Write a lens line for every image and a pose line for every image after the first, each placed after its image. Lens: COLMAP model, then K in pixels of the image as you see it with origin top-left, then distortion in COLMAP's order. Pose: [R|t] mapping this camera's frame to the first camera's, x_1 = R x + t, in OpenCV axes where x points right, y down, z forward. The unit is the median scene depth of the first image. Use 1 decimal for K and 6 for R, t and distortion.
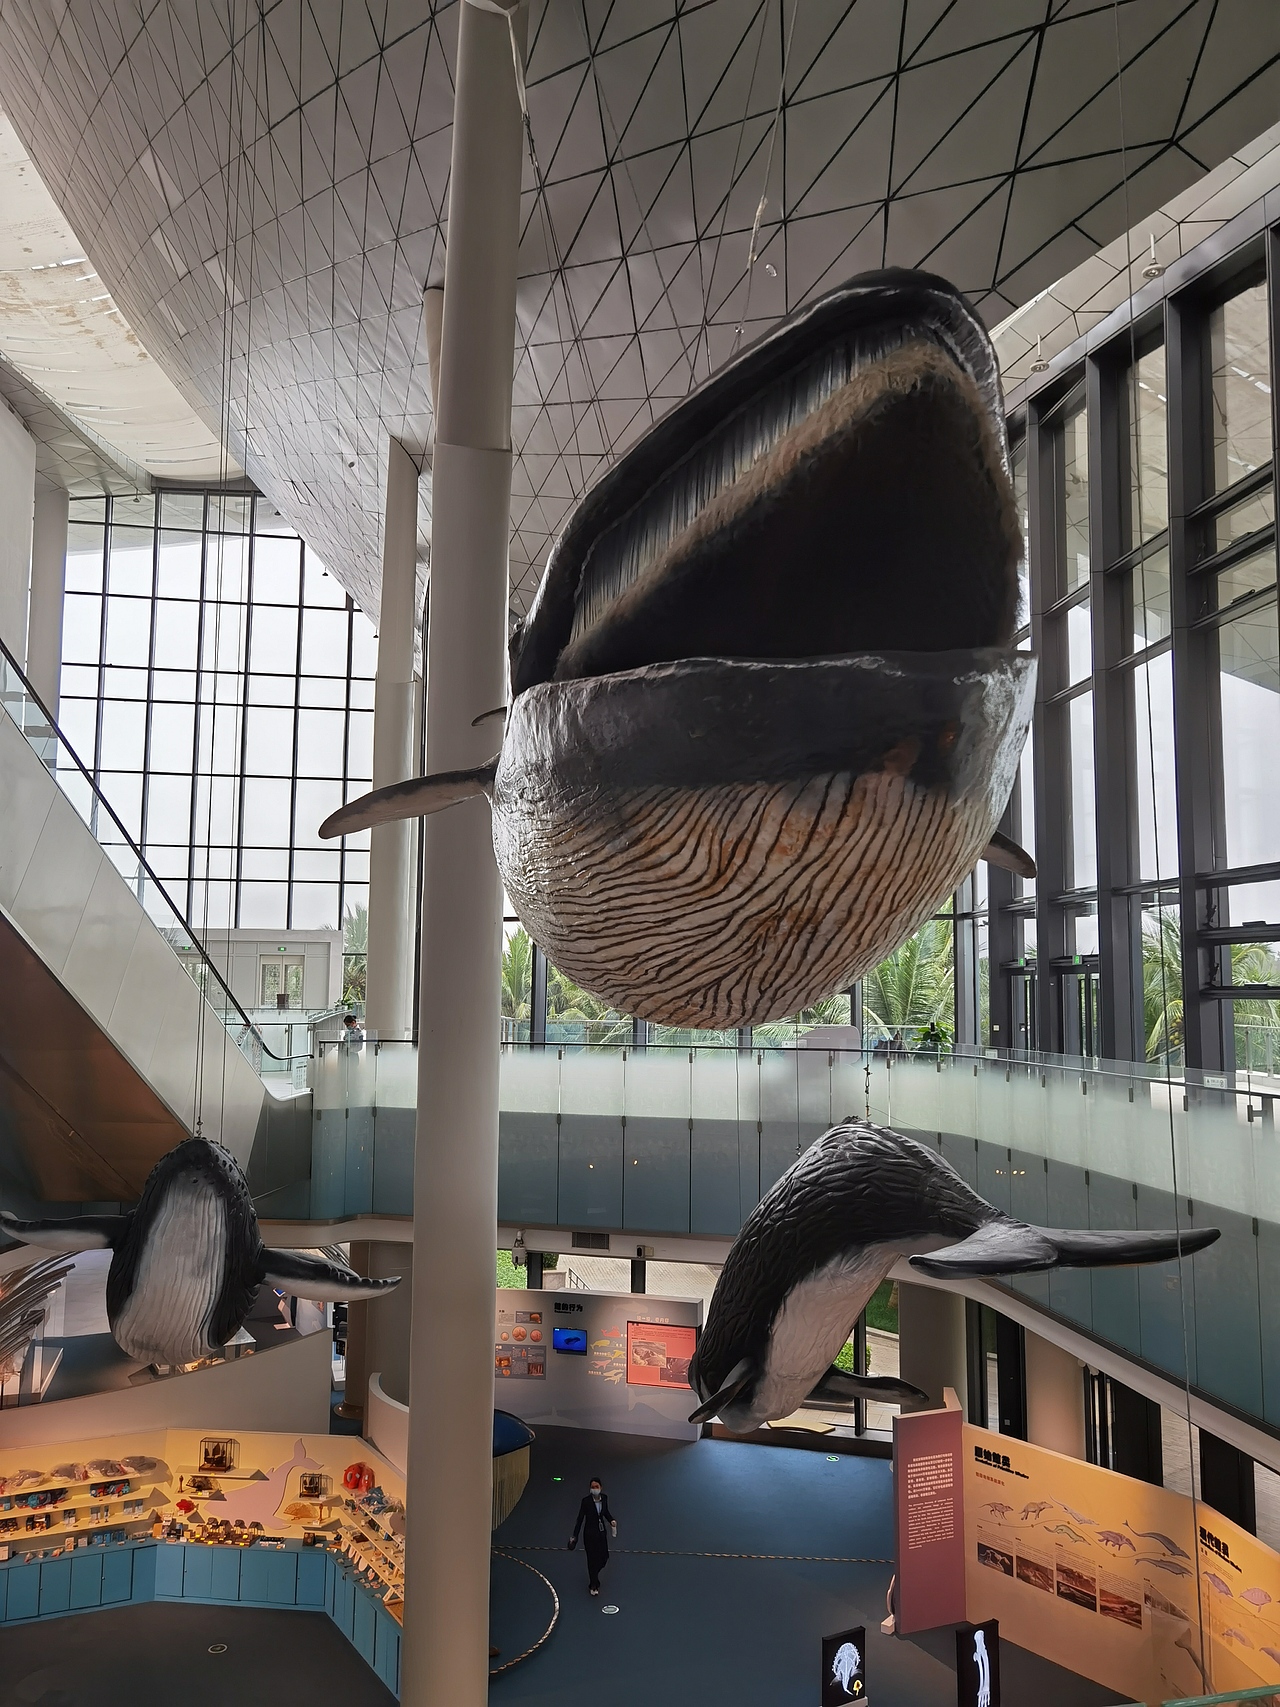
lens RADIAL K [[1361.4, 0, 638.1], [0, 1361.4, 833.7], [0, 0, 1]] dist [0.014888, -0.010674]
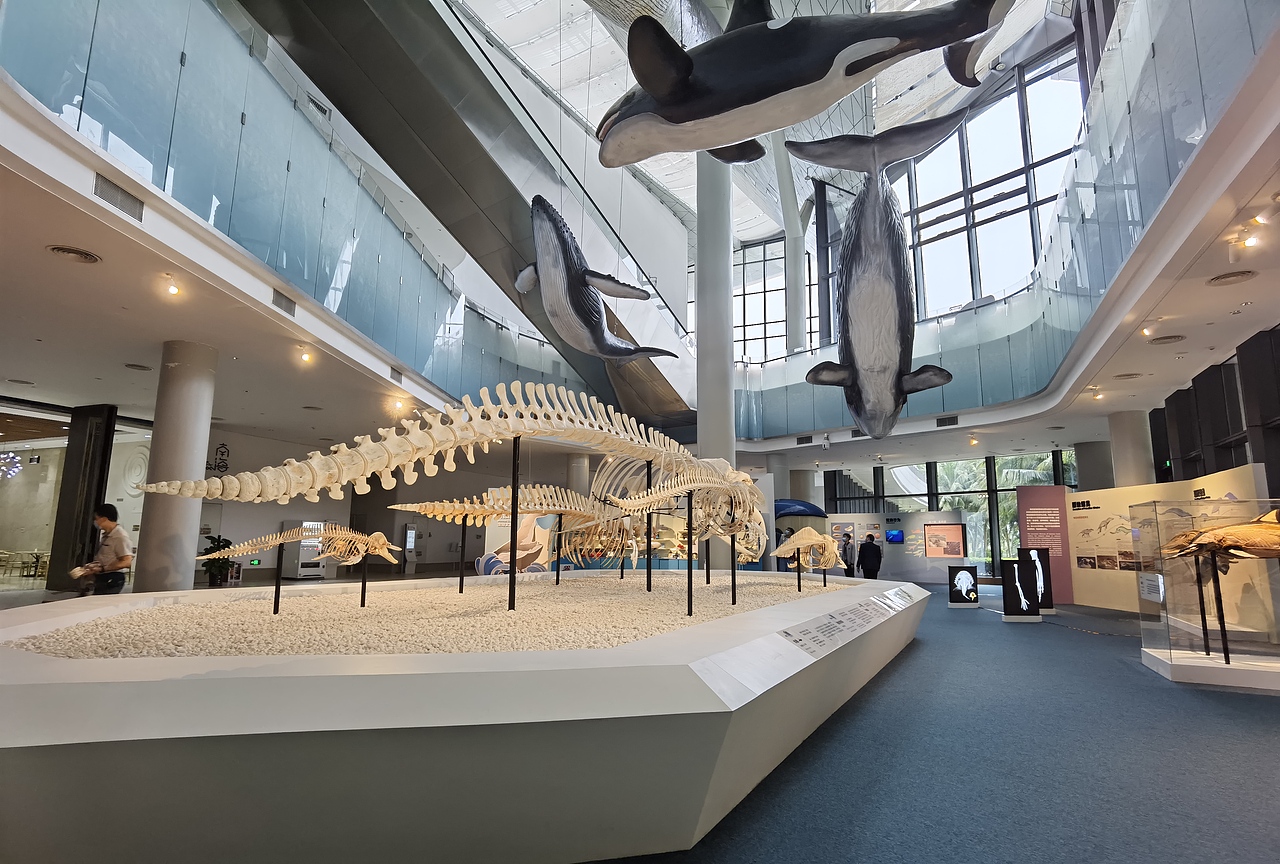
lens RADIAL K [[678.1, 0, 640.0], [0, 678.1, 432.0], [0, 0, 1]] dist [-0.042309, 0.000414]
pose [[0.831589, -0.090330, -0.547996, 0.263236], [0.055987, 0.995293, -0.079101, 0.400040], [0.552562, 0.035098, 0.832732, 0.013019]]
